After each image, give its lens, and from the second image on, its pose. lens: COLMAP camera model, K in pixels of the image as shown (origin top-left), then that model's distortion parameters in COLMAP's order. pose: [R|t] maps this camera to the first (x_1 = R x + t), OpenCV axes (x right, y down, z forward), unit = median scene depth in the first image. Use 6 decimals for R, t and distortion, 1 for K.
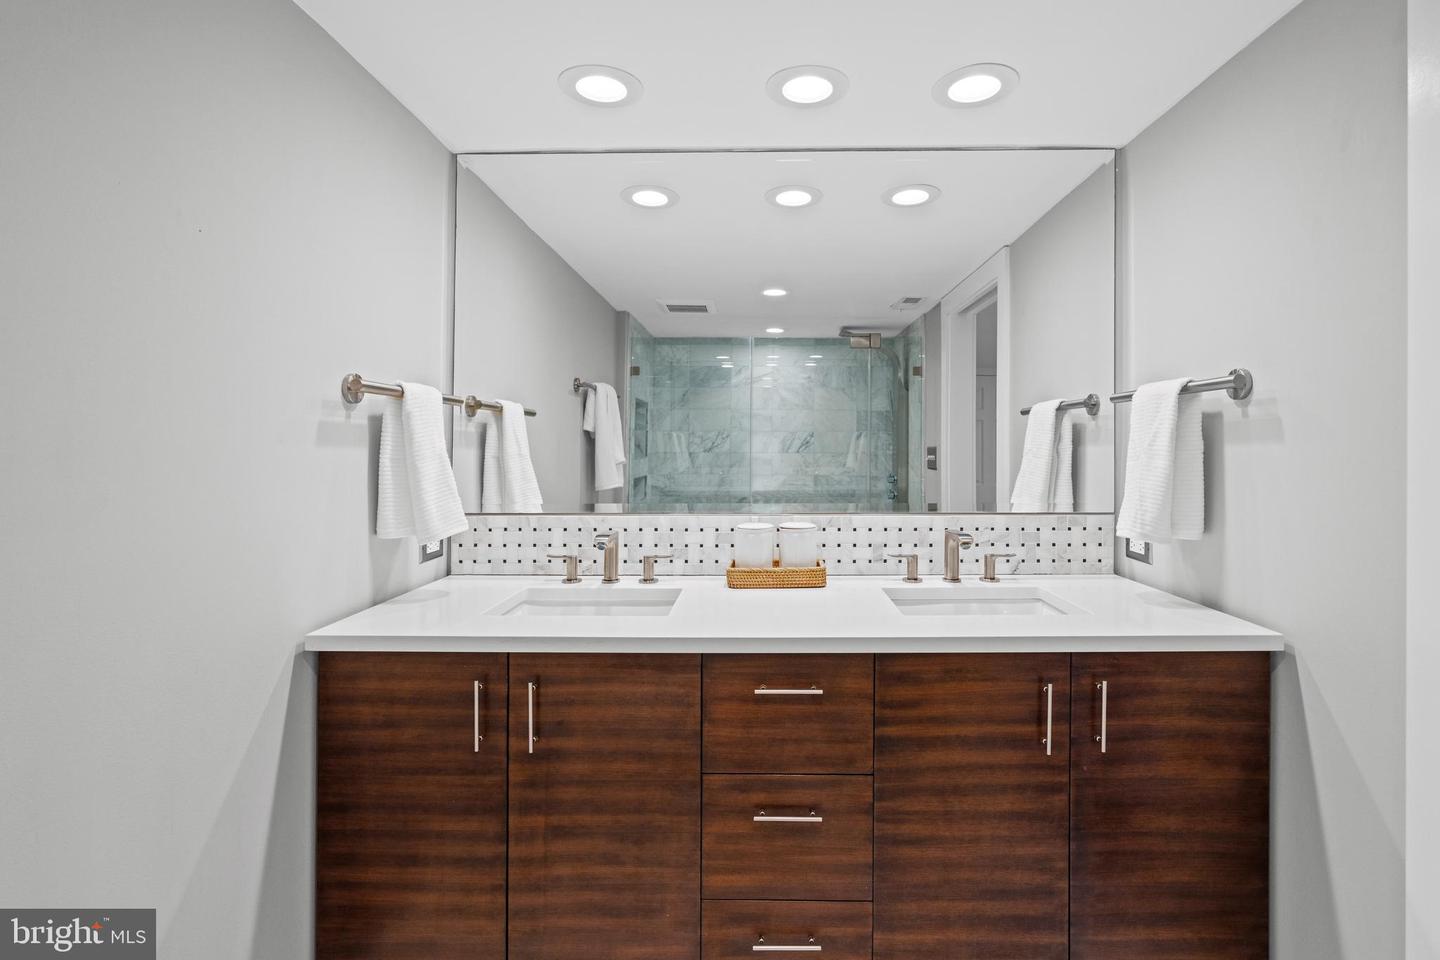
lens RADIAL K [[703.6, 0, 744.8], [0, 703.6, 438.1], [0, 0, 1]] dist [-0.005052, 0.000623]
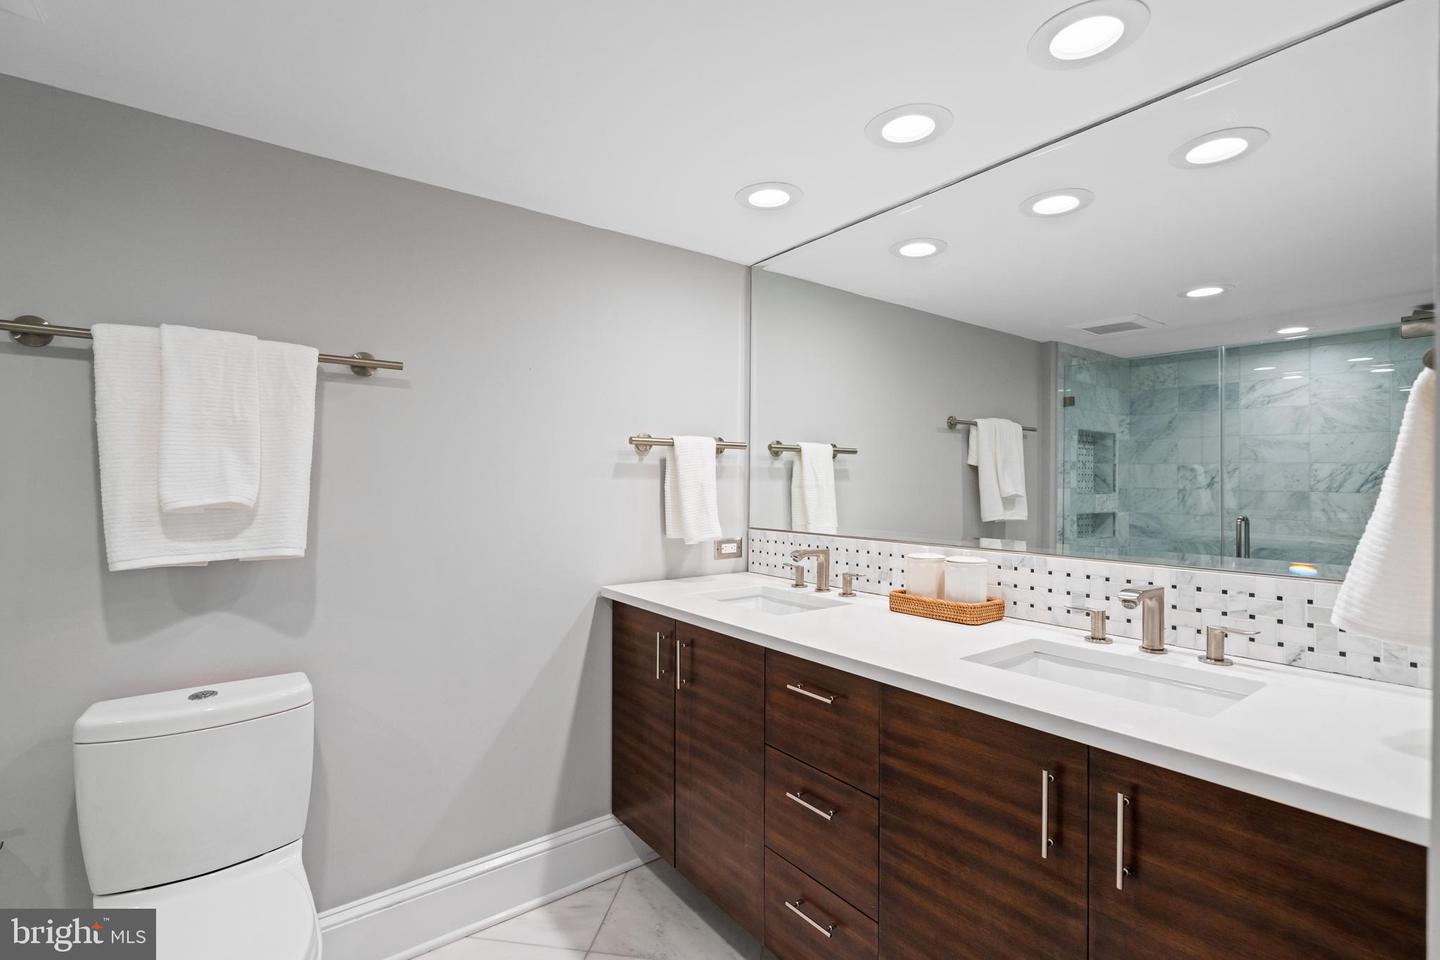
lens RADIAL K [[664.5, 0, 724.2], [0, 664.5, 476.3], [0, 0, 1]] dist [-0.006134, 0.005435]
pose [[0.600867, -0.002399, -0.799346, 0.789141], [0.004610, 0.999989, 0.000464, 0.008571], [0.799336, -0.003964, 0.600871, 0.235614]]
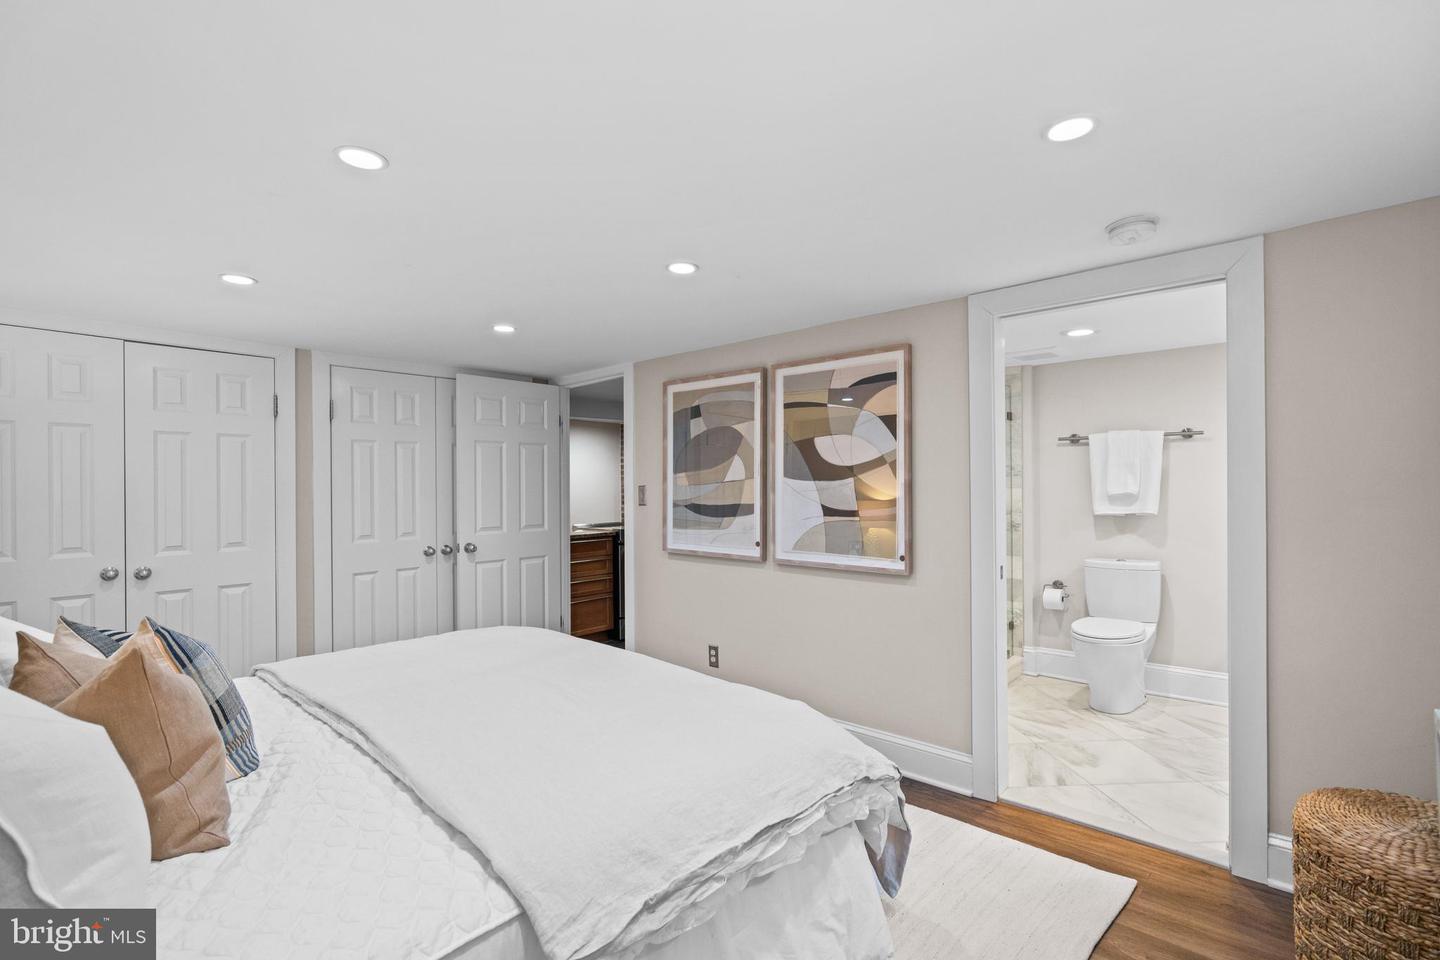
lens RADIAL K [[664.5, 0, 702.0], [0, 664.5, 489.4], [0, 0, 1]] dist [-0.006134, 0.005435]
pose [[-0.685867, 0.003989, -0.727716, 2.863643], [0.011184, 0.999925, -0.005060, 0.026674], [0.727641, -0.011609, -0.685860, 0.869332]]
